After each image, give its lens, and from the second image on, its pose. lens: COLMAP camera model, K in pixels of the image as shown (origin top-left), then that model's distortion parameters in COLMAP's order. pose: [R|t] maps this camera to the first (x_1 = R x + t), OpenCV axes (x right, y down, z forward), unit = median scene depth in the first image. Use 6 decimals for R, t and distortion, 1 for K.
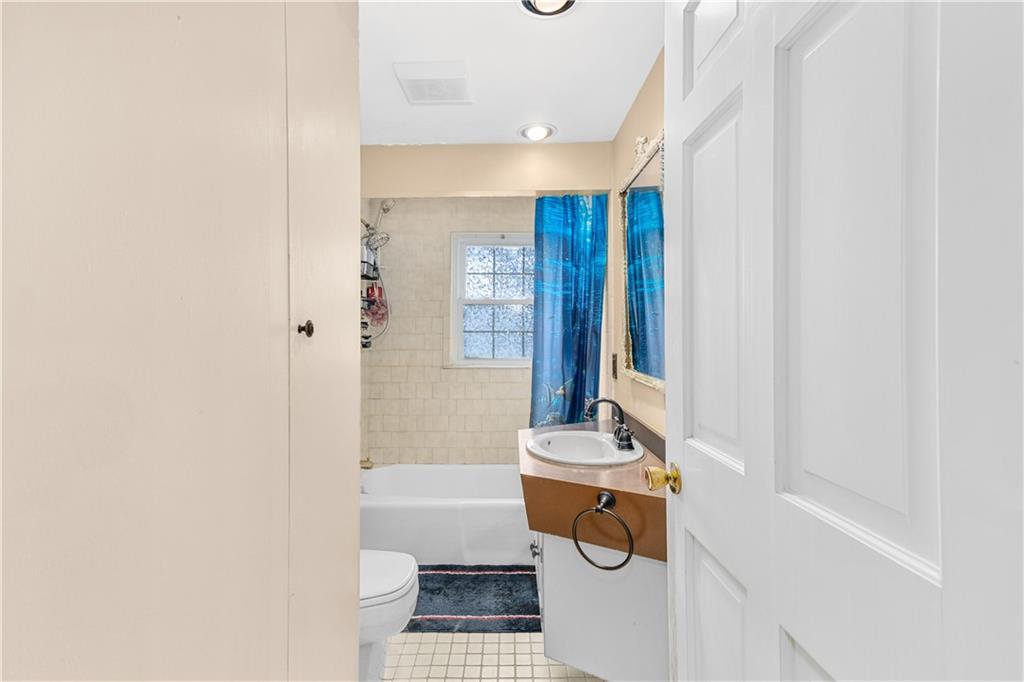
lens RADIAL K [[452.9, 0, 505.9], [0, 452.9, 342.0], [0, 0, 1]] dist [0.030001, 0.000295]
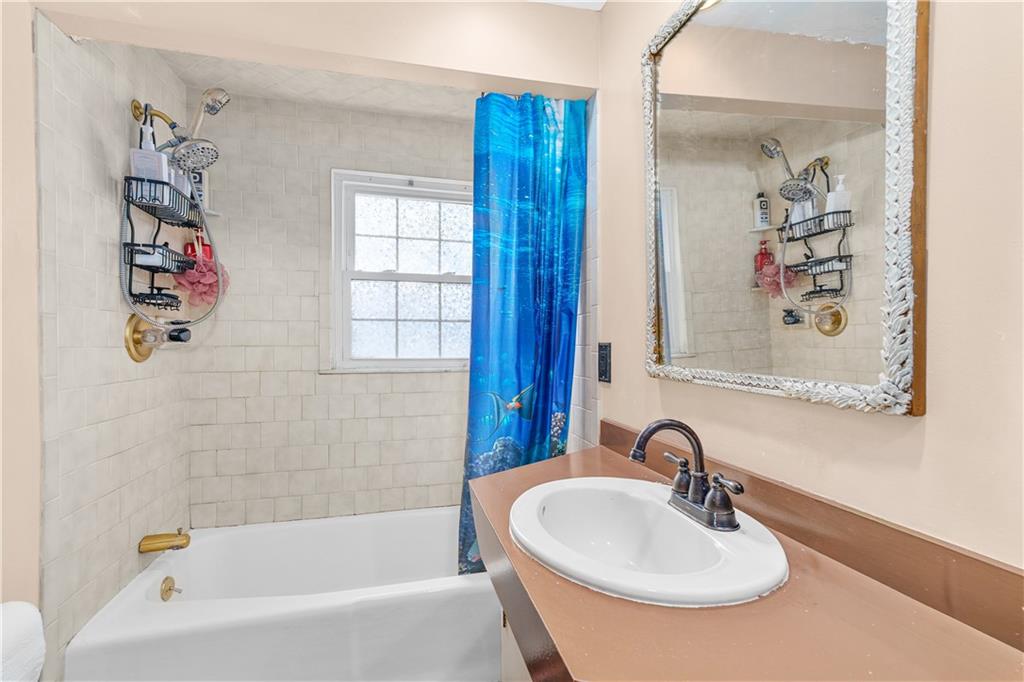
lens RADIAL K [[452.9, 0, 505.9], [0, 452.9, 342.0], [0, 0, 1]] dist [0.030001, 0.000295]
pose [[0.968925, -0.003529, 0.247329, -0.051752], [0.006566, 0.999913, -0.011455, 0.028432], [-0.247267, 0.012723, 0.968864, 0.382863]]
